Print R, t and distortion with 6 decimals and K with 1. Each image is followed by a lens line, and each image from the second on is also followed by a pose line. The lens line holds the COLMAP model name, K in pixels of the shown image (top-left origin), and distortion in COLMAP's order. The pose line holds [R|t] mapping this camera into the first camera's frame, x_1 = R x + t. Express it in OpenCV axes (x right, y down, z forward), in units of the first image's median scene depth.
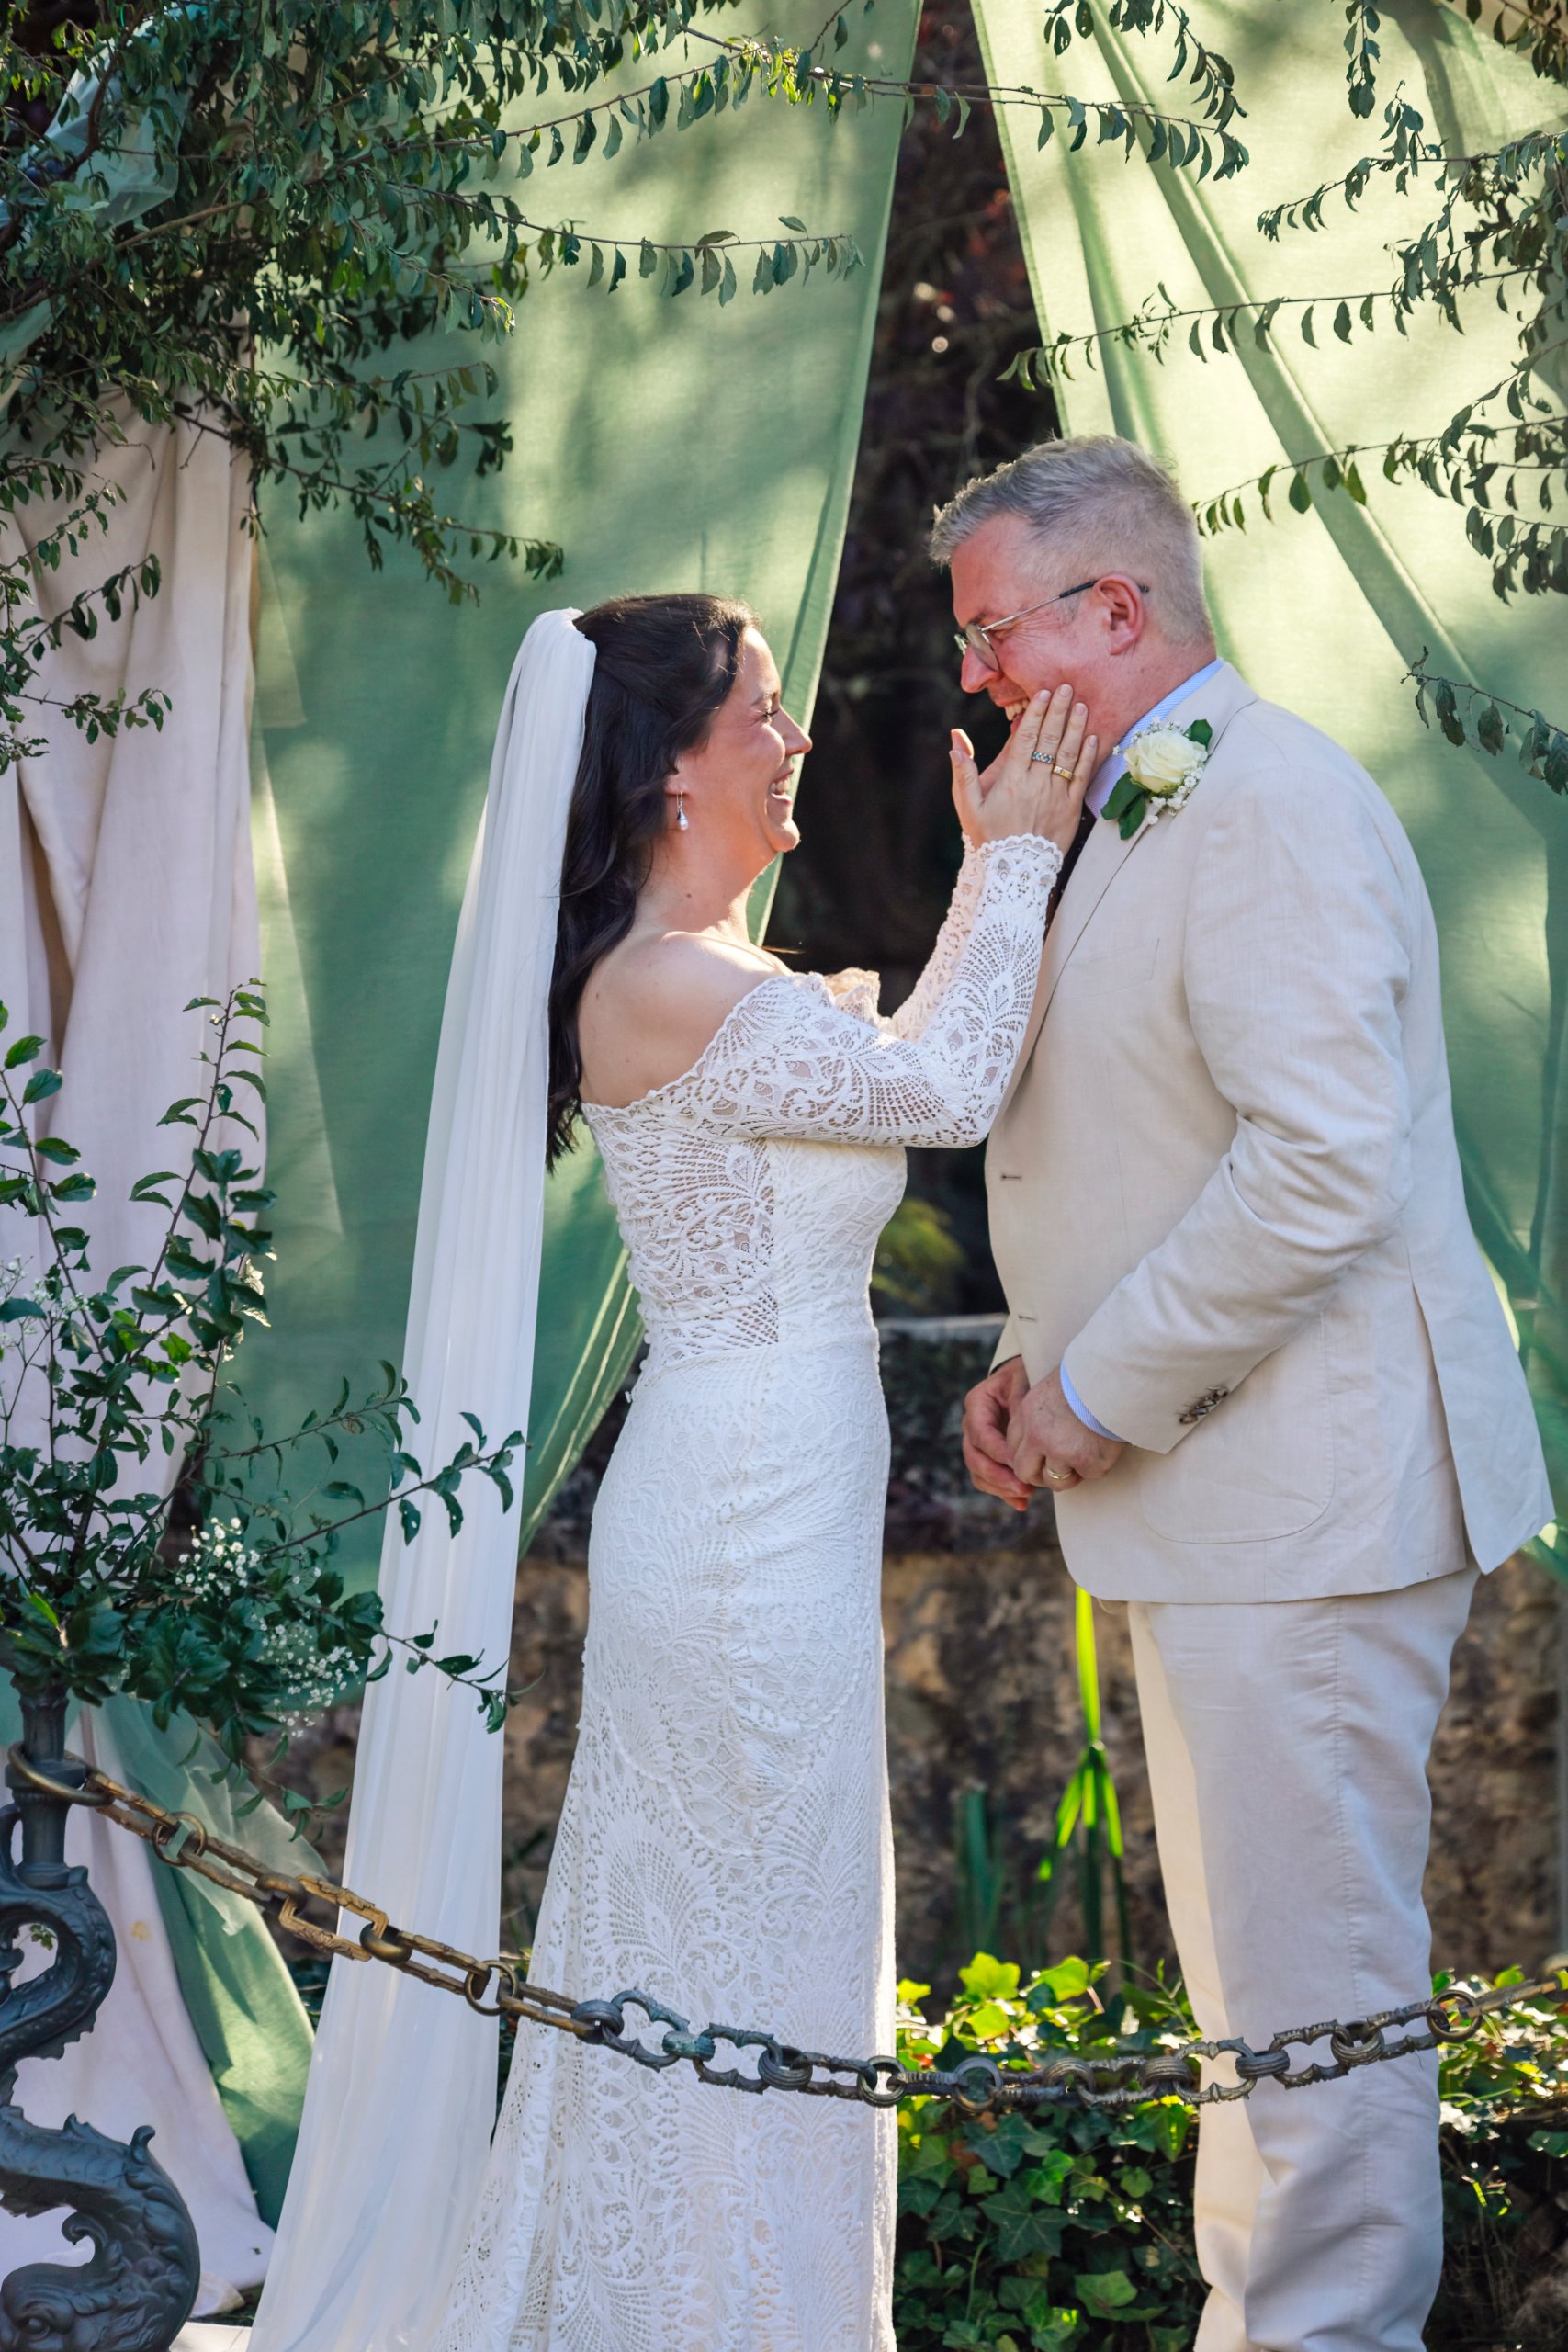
lens RADIAL K [[4568.8, 0, 744.9], [0, 4568.8, 1116.1], [0, 0, 1]] dist [-0.003285, 0.368970]
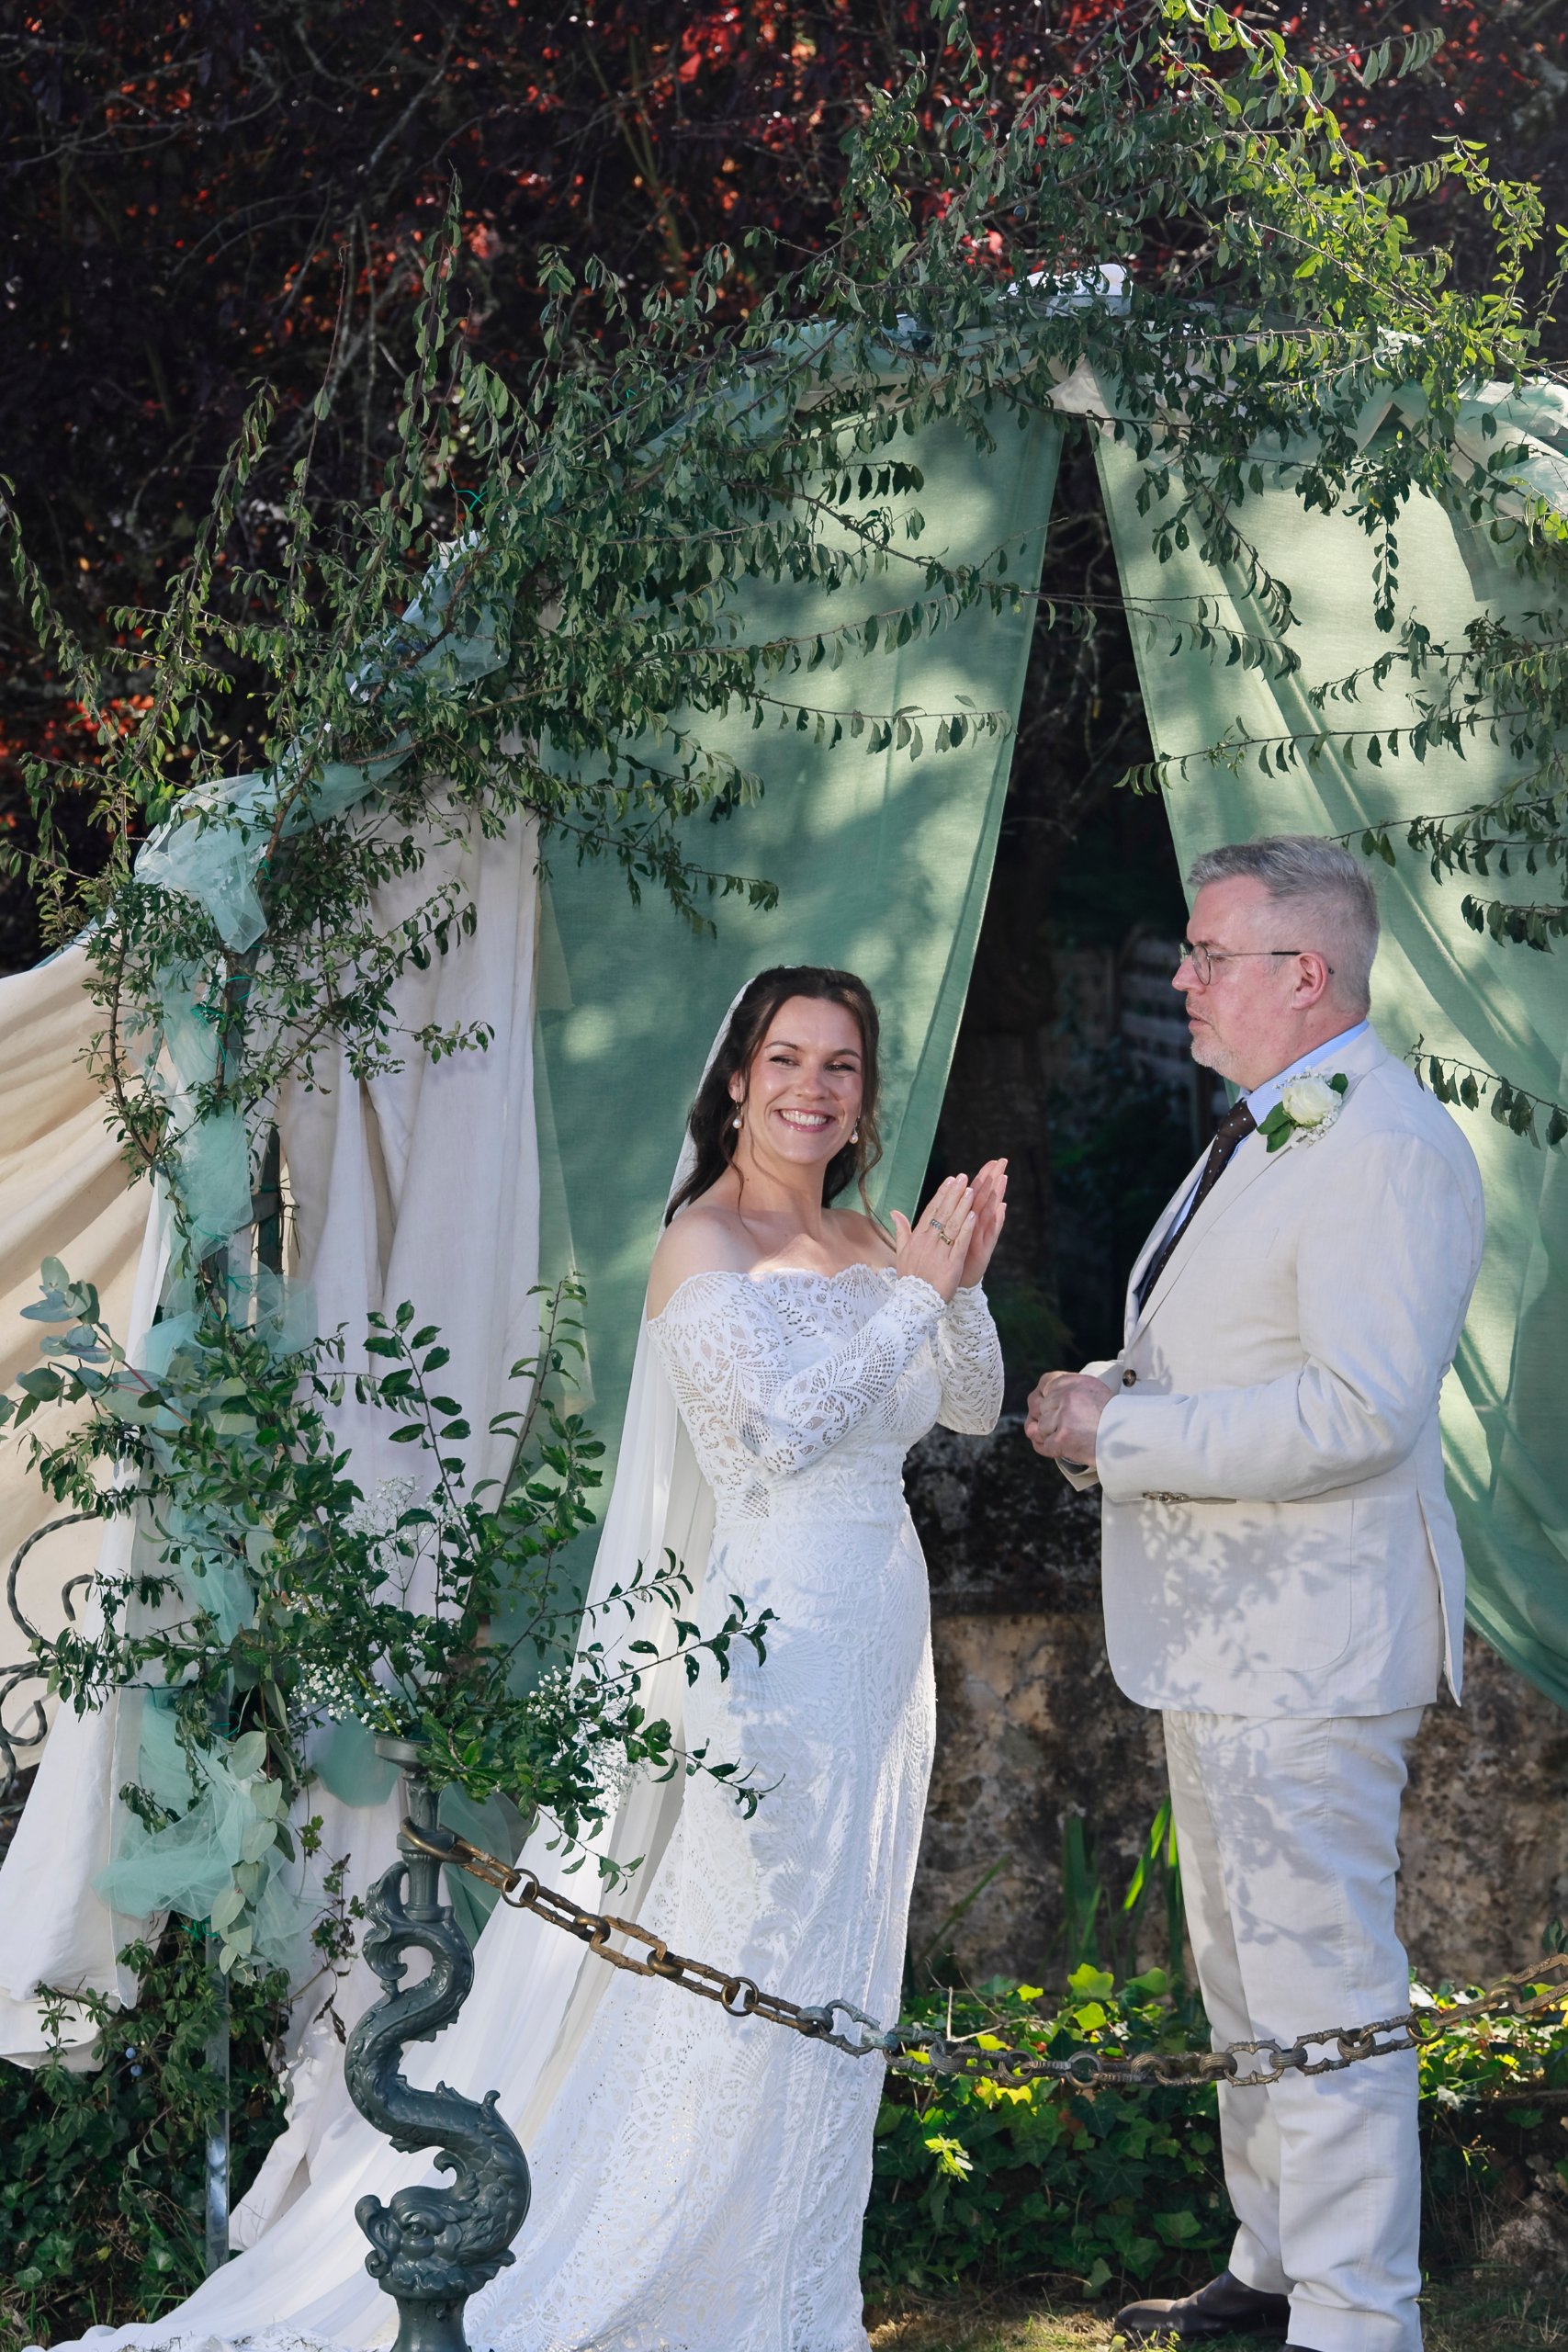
lens RADIAL K [[4642.0, 0, 810.8], [0, 4642.0, 1150.5], [0, 0, 1]] dist [0.012316, 0.294418]
pose [[0.999908, 0.012084, -0.006147, -0.025595], [-0.011976, 0.999779, 0.017256, -0.085879], [0.006354, -0.017181, 0.999832, -0.386100]]
